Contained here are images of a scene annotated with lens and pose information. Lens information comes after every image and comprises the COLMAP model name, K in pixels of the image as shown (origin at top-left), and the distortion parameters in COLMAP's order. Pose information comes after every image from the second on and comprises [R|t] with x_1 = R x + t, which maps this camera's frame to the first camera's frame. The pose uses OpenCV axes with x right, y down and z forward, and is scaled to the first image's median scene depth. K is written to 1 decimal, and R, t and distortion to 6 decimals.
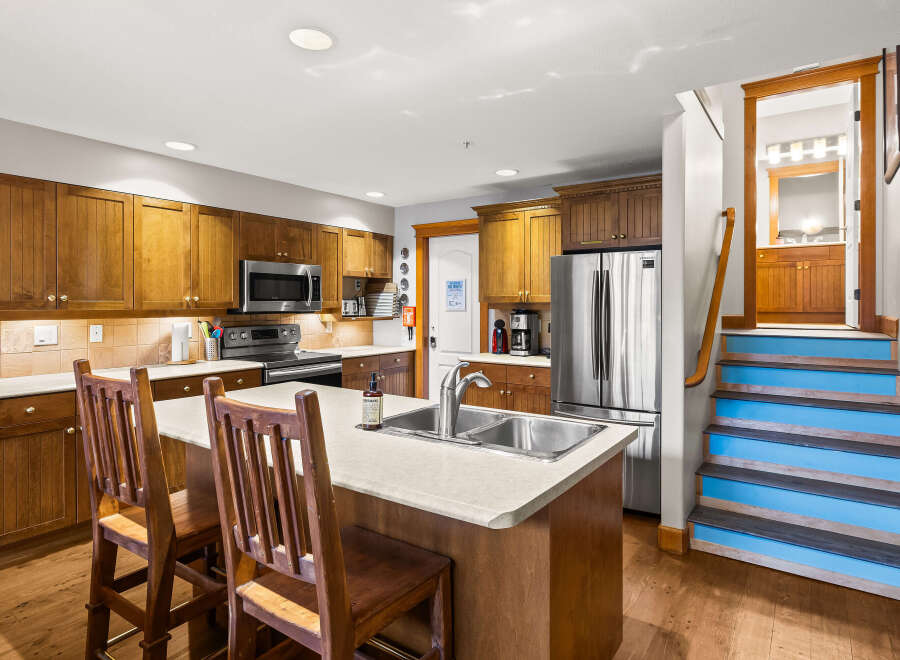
lens RADIAL K [[509.7, 0, 470.2], [0, 509.7, 306.3], [0, 0, 1]] dist [-0.005302, 0.001696]
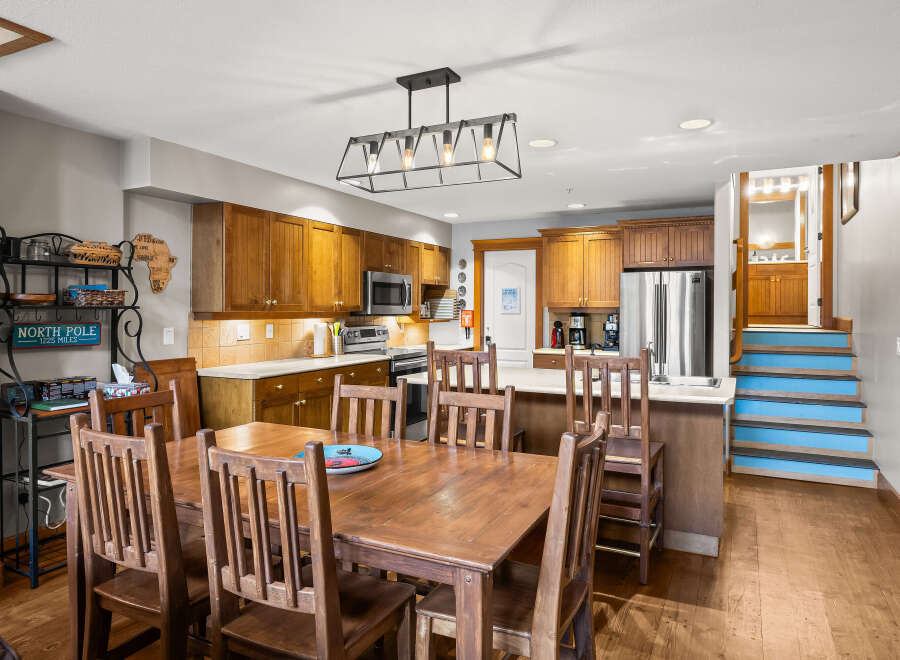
lens RADIAL K [[560.8, 0, 482.5], [0, 560.8, 312.1], [0, 0, 1]] dist [0.004298, 0.000944]
pose [[0.987322, 0.002396, 0.158713, -0.349637], [-0.002779, 0.999994, 0.002189, 0.002674], [-0.158707, -0.002602, 0.987322, -0.324358]]
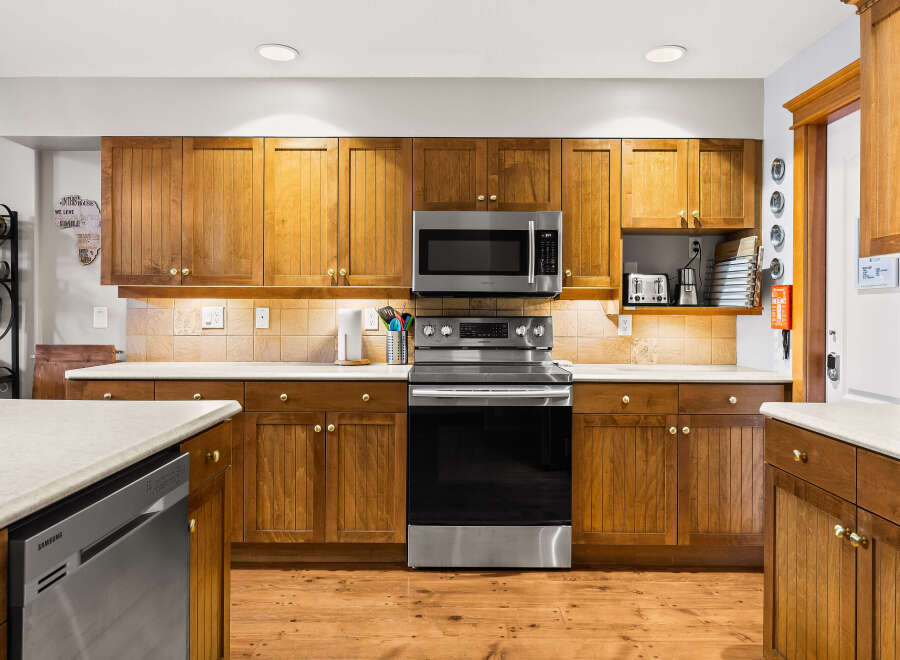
lens RADIAL K [[647.7, 0, 445.8], [0, 647.7, 310.7], [0, 0, 1]] dist [-0.001807, -0.004900]
pose [[0.558162, 0.002763, -0.829728, 0.233003], [-0.008598, 0.999960, -0.002454, 0.033073], [0.829688, 0.008503, 0.558163, 0.521026]]
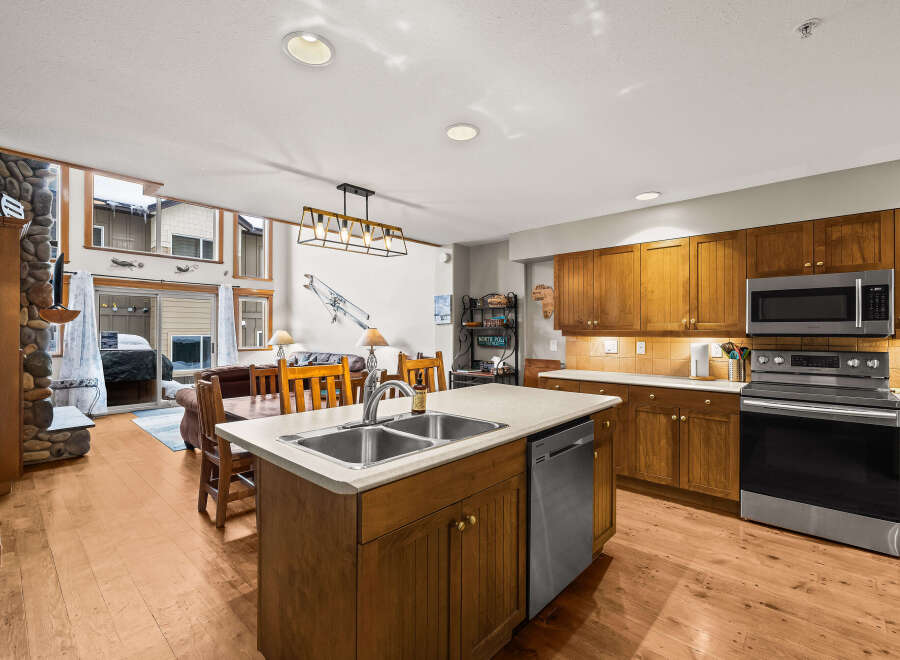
lens RADIAL K [[414.3, 0, 447.2], [0, 414.3, 331.1], [0, 0, 1]] dist [0.000324, -0.000480]
pose [[-0.143754, -0.000435, -0.989613, 0.363853], [-0.005641, 0.999984, 0.000379, 0.008154], [0.989597, 0.005637, -0.143754, 0.502318]]
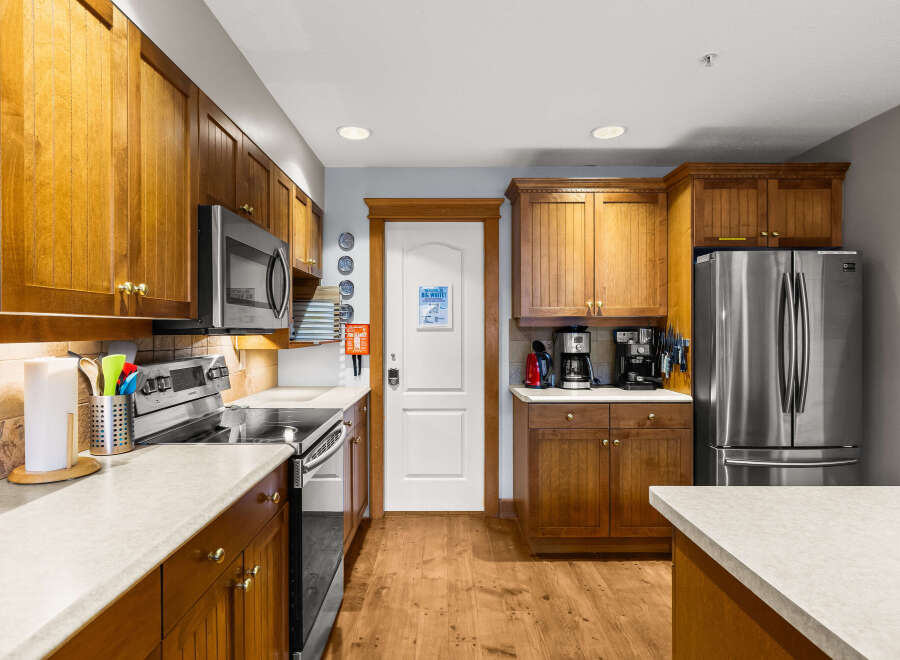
lens RADIAL K [[509.7, 0, 443.0], [0, 509.7, 334.6], [0, 0, 1]] dist [-0.005302, 0.001696]
pose [[0.832307, -0.006440, 0.554277, -0.469701], [0.004828, 0.999979, 0.004369, 0.014214], [-0.554293, -0.000961, 0.832321, 0.488888]]
